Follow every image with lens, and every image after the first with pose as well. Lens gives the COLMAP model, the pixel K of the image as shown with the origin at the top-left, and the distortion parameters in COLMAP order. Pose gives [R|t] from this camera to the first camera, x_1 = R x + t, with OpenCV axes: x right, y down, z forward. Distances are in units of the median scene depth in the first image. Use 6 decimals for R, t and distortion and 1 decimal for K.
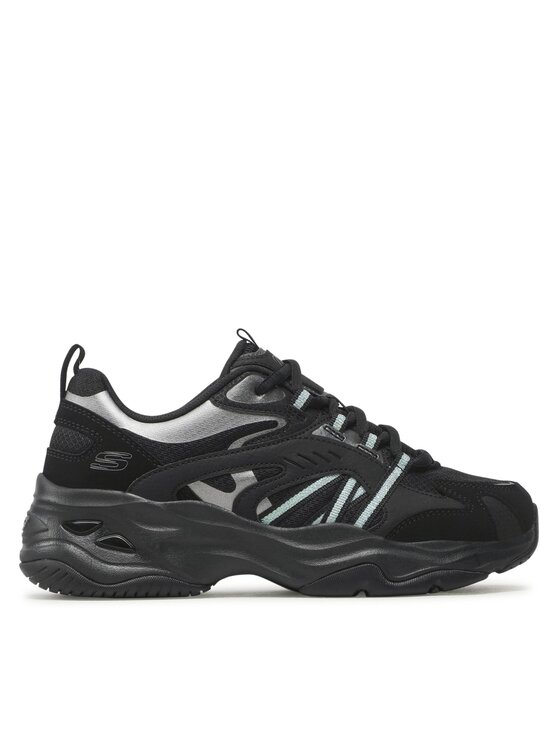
lens RADIAL K [[2873.3, 0, 279.9], [0, 2873.3, 372.8], [0, 0, 1]] dist [0.047120, 0.000000]
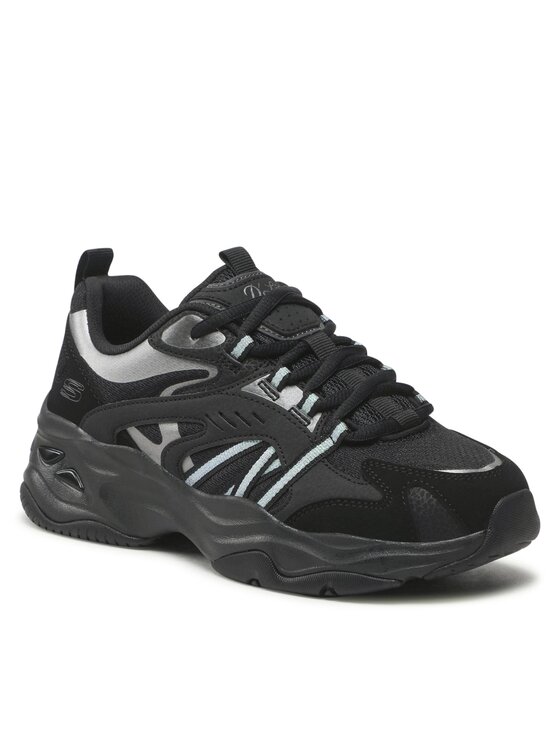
lens RADIAL K [[2873.3, 0, 280.1], [0, 2873.3, 373.3], [0, 0, 1]] dist [0.047120, 0.000000]
pose [[0.713933, 0.144180, -0.685209, 0.620179], [0.036015, 0.969715, 0.241570, -0.194882], [0.699287, -0.197142, 0.687119, 0.413426]]
